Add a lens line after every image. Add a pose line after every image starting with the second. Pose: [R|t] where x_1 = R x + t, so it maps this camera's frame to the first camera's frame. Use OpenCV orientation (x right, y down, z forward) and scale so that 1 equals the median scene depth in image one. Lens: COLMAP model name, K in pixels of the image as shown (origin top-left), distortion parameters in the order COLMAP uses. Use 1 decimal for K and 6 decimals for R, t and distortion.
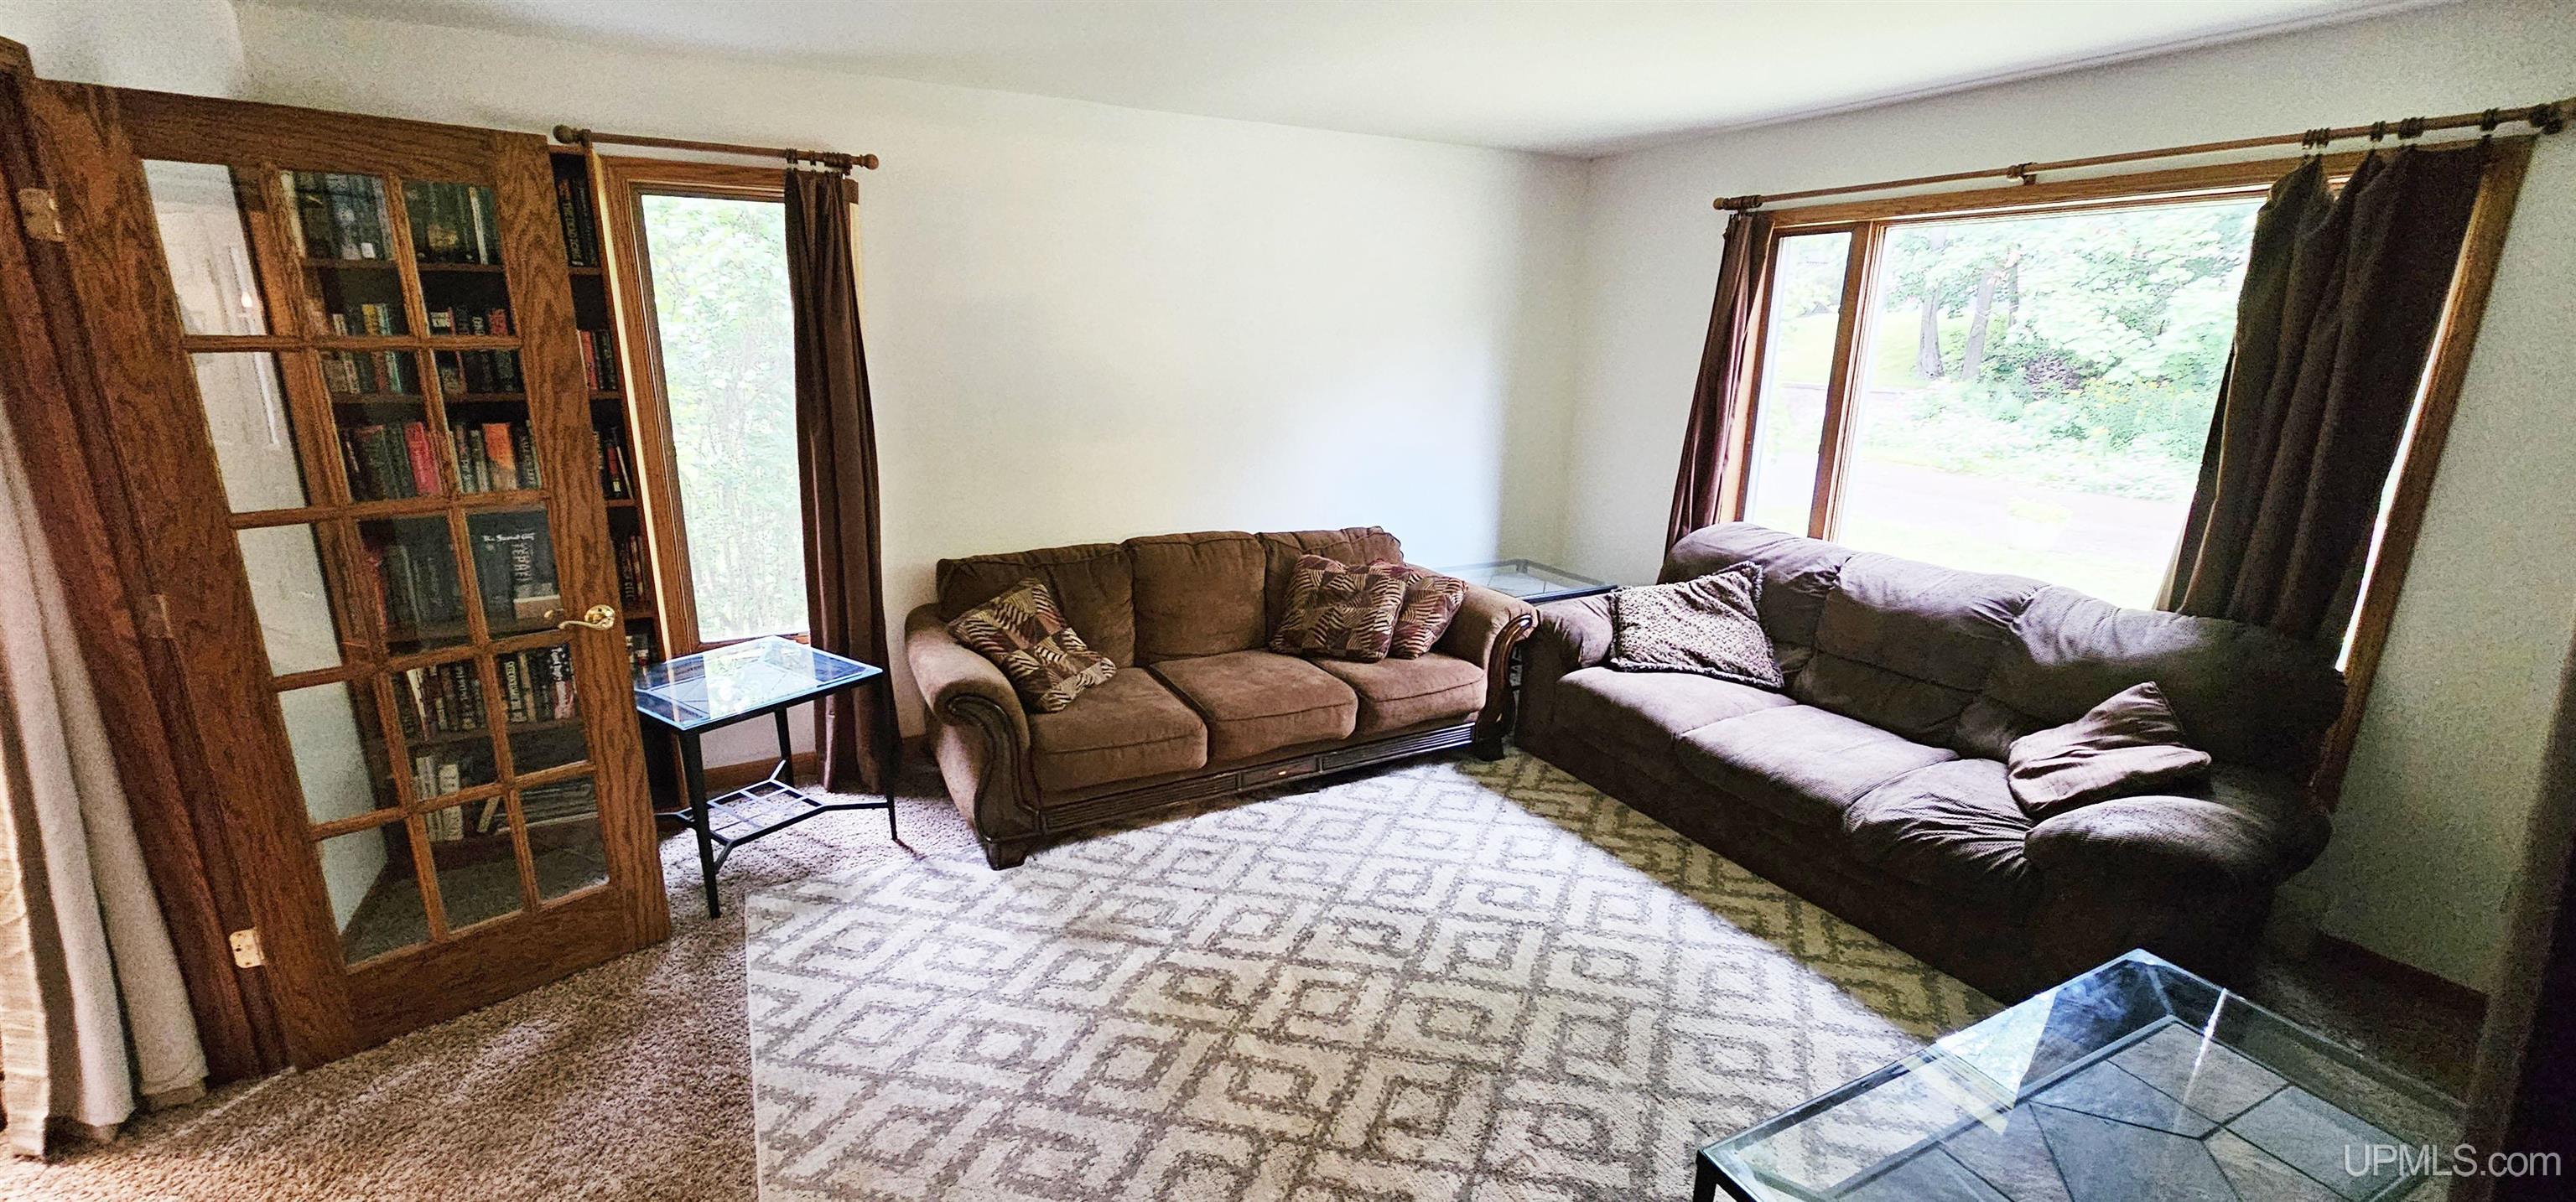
lens RADIAL K [[1048.4, 0, 1288.3], [0, 1048.4, 606.1], [0, 0, 1]] dist [-0.002266, -0.000123]
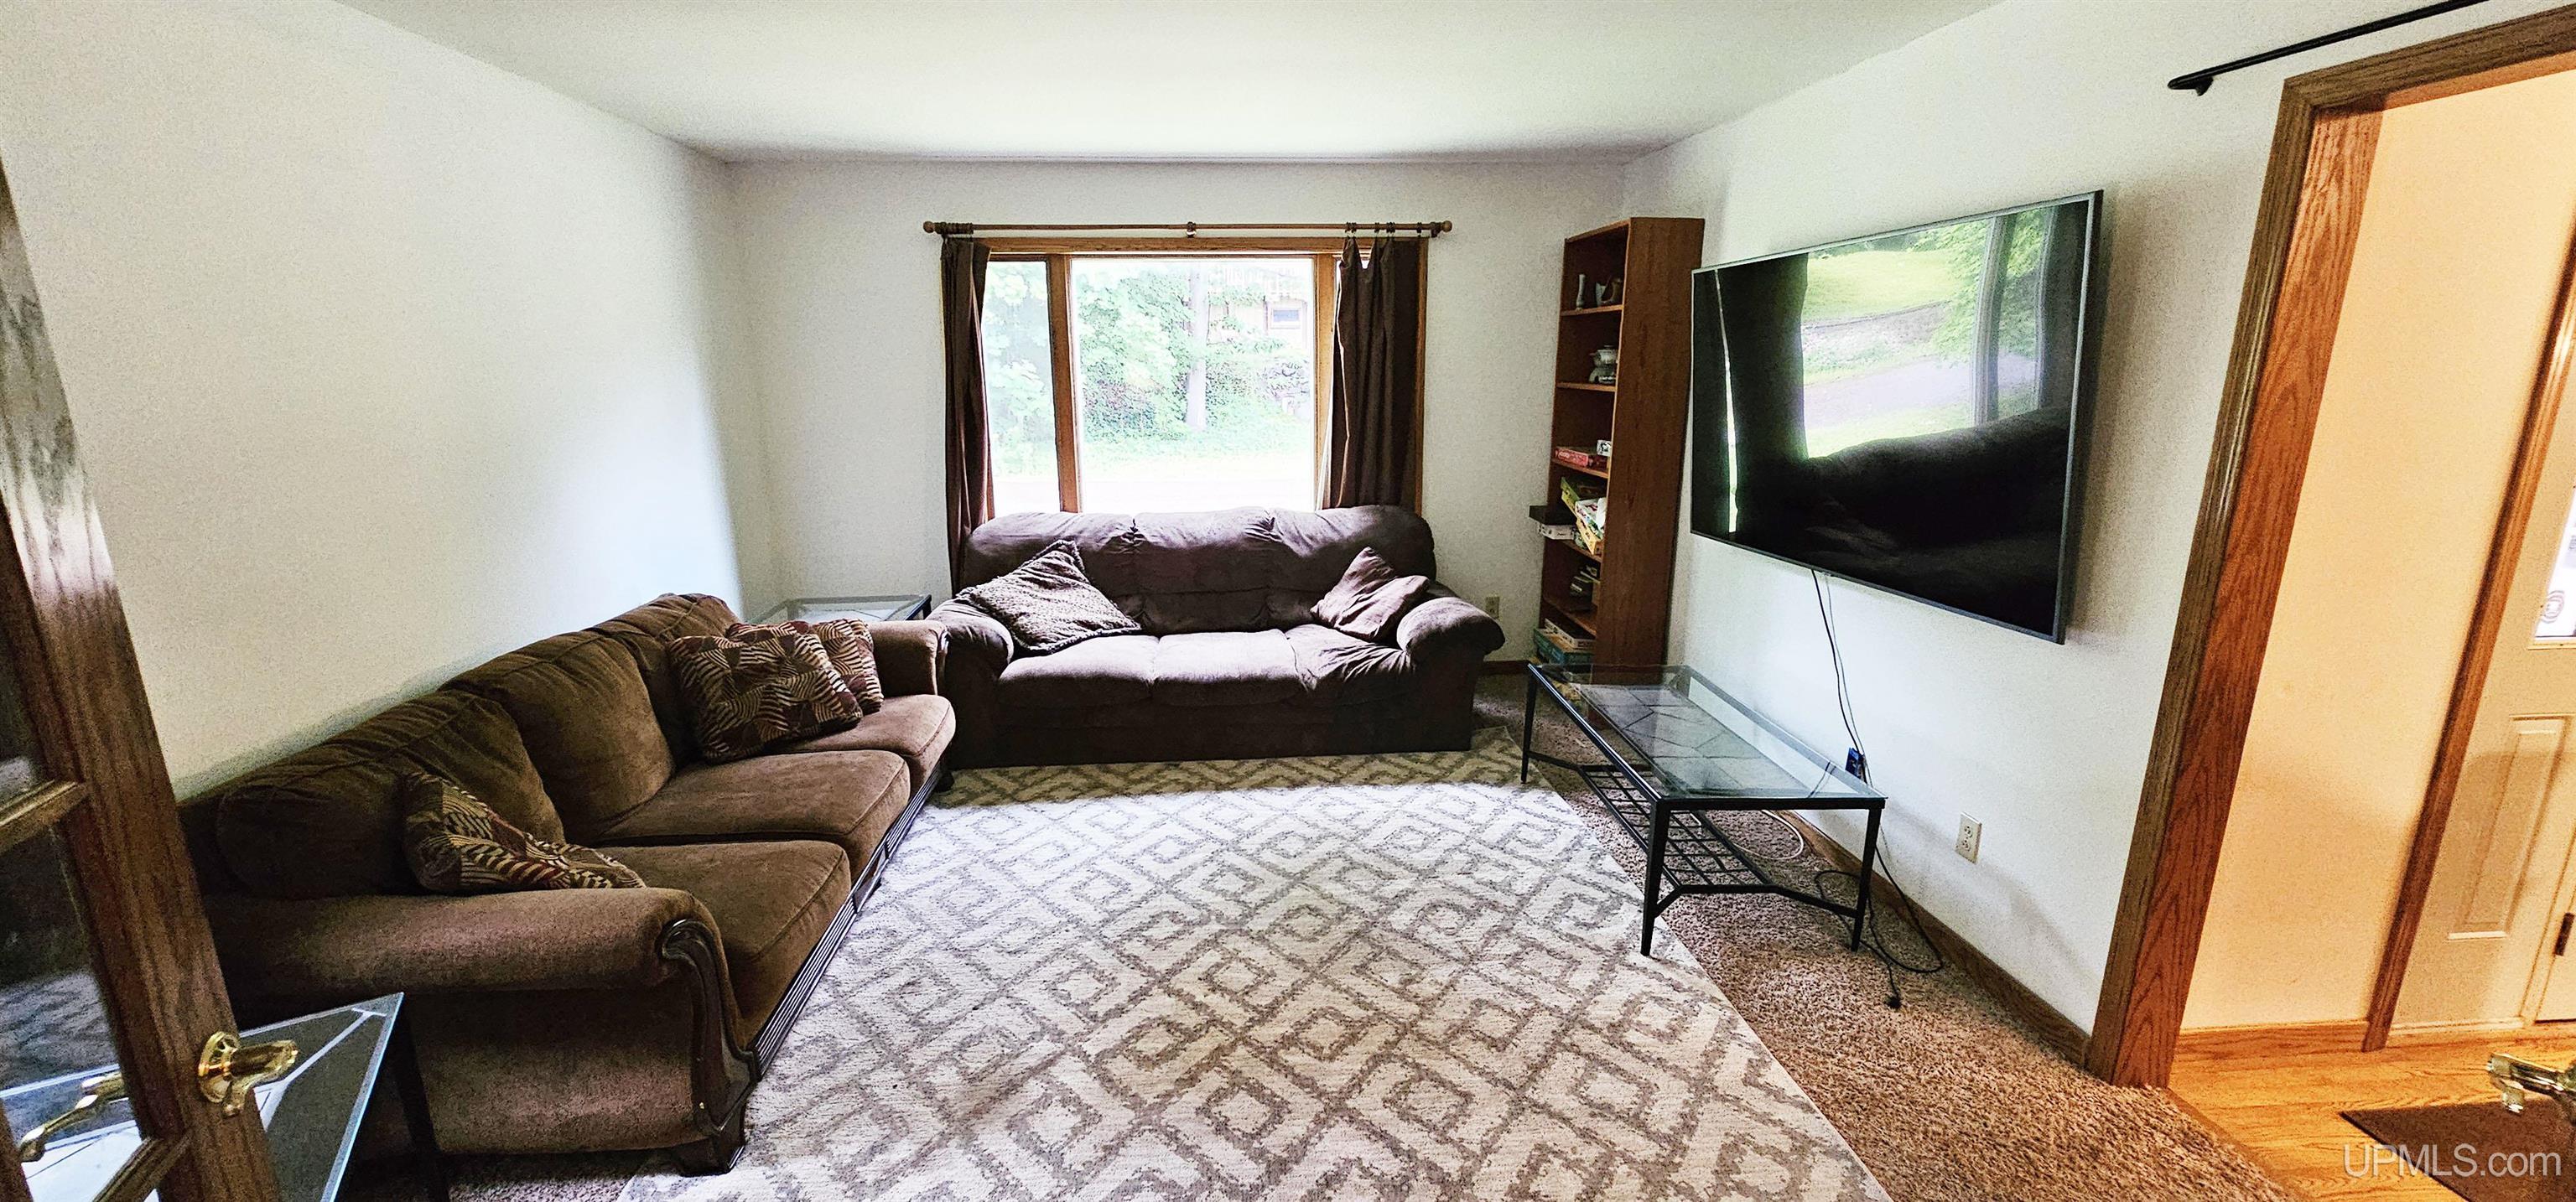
lens RADIAL K [[1048.4, 0, 1286.1], [0, 1048.4, 599.5], [0, 0, 1]] dist [-0.002266, -0.000123]
pose [[0.399751, -0.224249, 0.888770, -0.621632], [0.250774, 0.959376, 0.129271, -0.081810], [-0.881653, 0.171204, 0.439747, 0.344161]]
